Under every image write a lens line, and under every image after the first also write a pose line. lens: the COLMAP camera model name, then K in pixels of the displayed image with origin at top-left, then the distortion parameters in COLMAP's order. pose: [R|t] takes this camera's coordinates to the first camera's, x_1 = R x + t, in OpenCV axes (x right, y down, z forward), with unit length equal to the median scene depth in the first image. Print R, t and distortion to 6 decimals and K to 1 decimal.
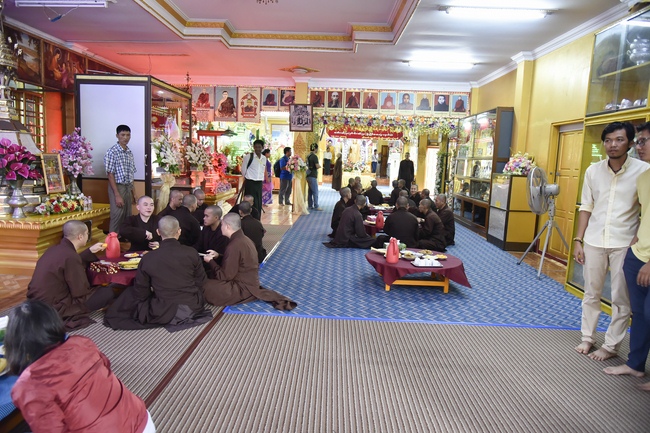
lens RADIAL K [[438.8, 0, 331.0], [0, 438.8, 221.6], [0, 0, 1]] dist [-0.046550, 0.011588]
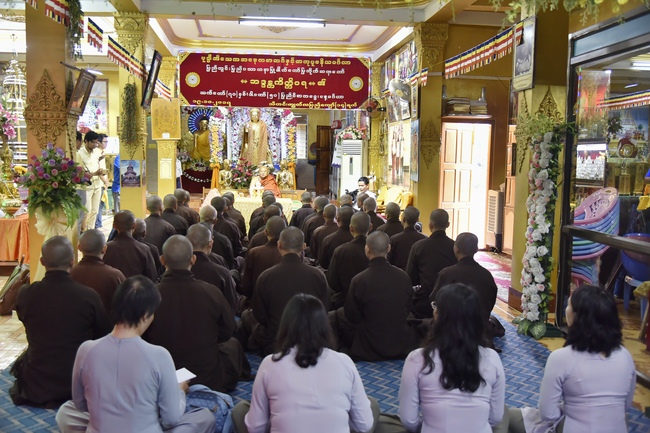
lens RADIAL K [[747.5, 0, 324.5], [0, 747.5, 221.5], [0, 0, 1]] dist [0.002986, 0.000000]
pose [[0.991944, -0.032777, 0.122363, 0.036542], [0.039611, 0.997764, -0.053841, -0.047350], [-0.120325, 0.058254, 0.991024, 0.342822]]
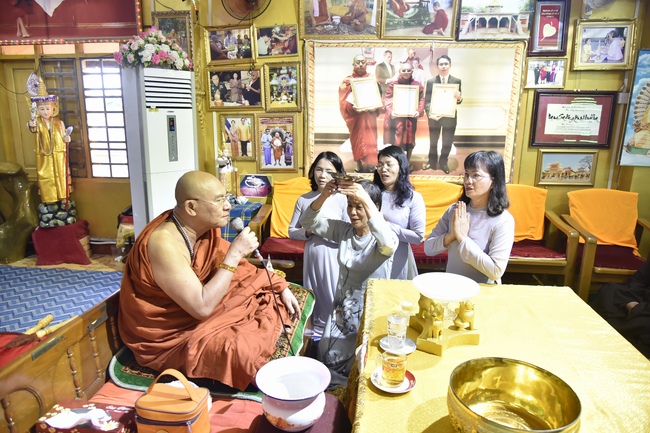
lens RADIAL K [[438.8, 0, 325.1], [0, 438.8, 220.0], [0, 0, 1]] dist [-0.046550, 0.011588]
pose [[0.063482, -0.268669, 0.961138, -0.014545], [0.132858, 0.956784, 0.258676, -0.153520], [-0.989100, 0.111274, 0.096434, 1.044074]]
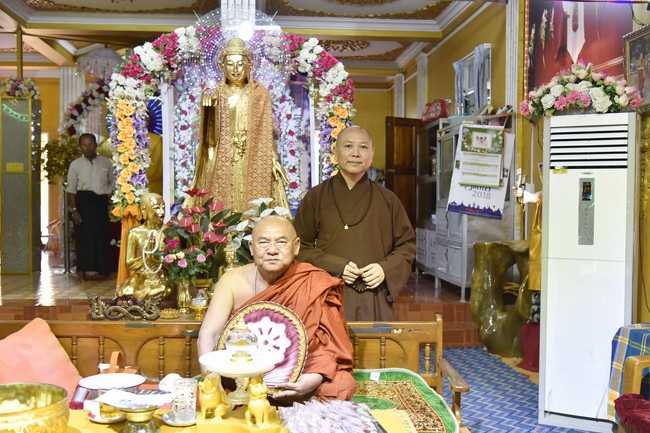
lens RADIAL K [[730.8, 0, 319.9], [0, 730.8, 217.9], [0, 0, 1]] dist [-0.017315, 0.000000]
pose [[0.993514, -0.035945, 0.107883, 0.066349], [0.047897, 0.992740, -0.110330, -0.126651], [-0.103134, 0.114781, 0.988023, 0.924514]]
